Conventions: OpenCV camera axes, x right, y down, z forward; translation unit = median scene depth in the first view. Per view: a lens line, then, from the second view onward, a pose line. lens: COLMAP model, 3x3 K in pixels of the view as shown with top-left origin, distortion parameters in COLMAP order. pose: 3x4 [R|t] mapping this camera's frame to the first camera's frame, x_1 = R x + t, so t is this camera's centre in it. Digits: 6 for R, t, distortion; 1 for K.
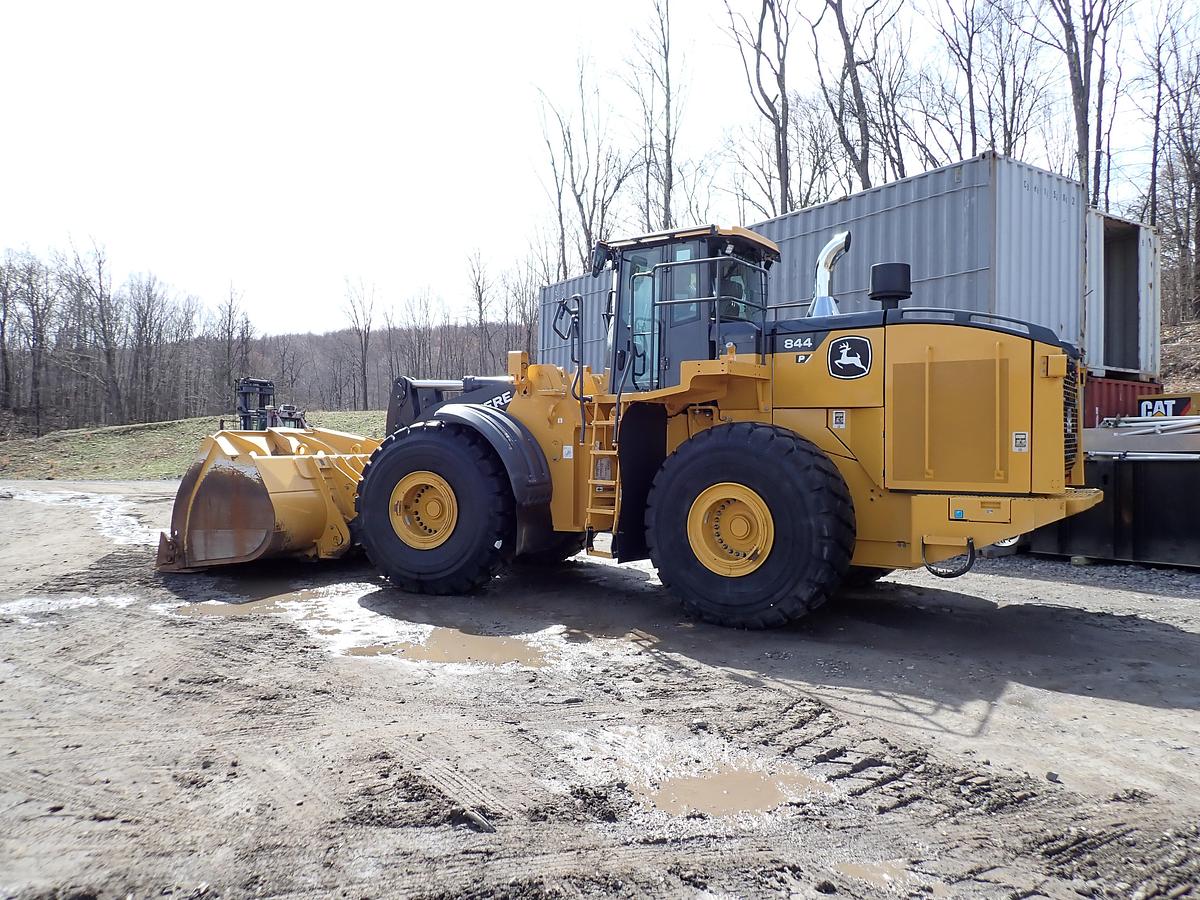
lens RADIAL K [[886.2, 0, 600.0], [0, 886.2, 450.0], [0, 0, 1]] dist [0.008158, -0.006400]
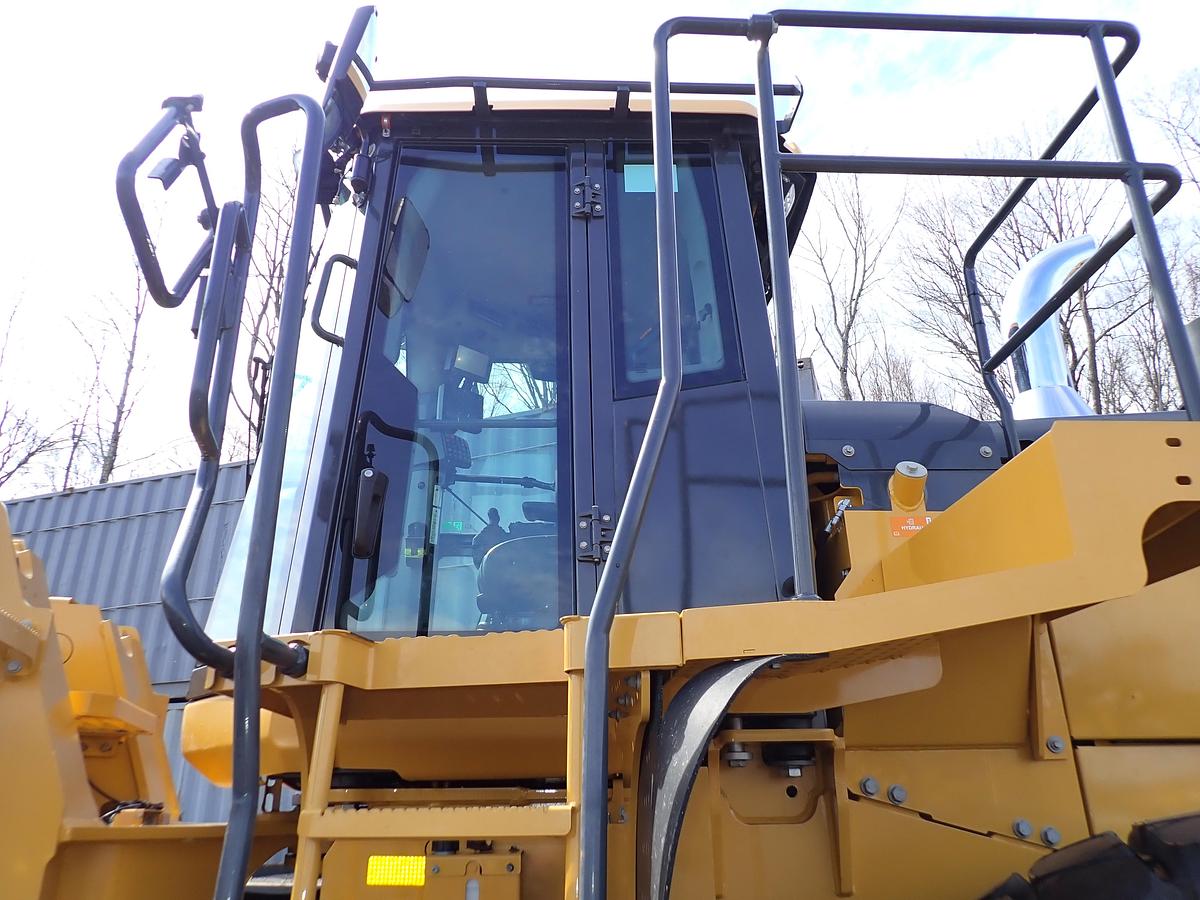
lens RADIAL K [[881.0, 0, 603.7], [0, 881.0, 439.9], [0, 0, 1]] dist [0.042425, 0.000764]
pose [[0.806283, 0.210571, 0.552782, -0.059720], [0.022232, 0.923047, -0.384043, -0.030059], [-0.591112, 0.321937, 0.739556, 0.805301]]
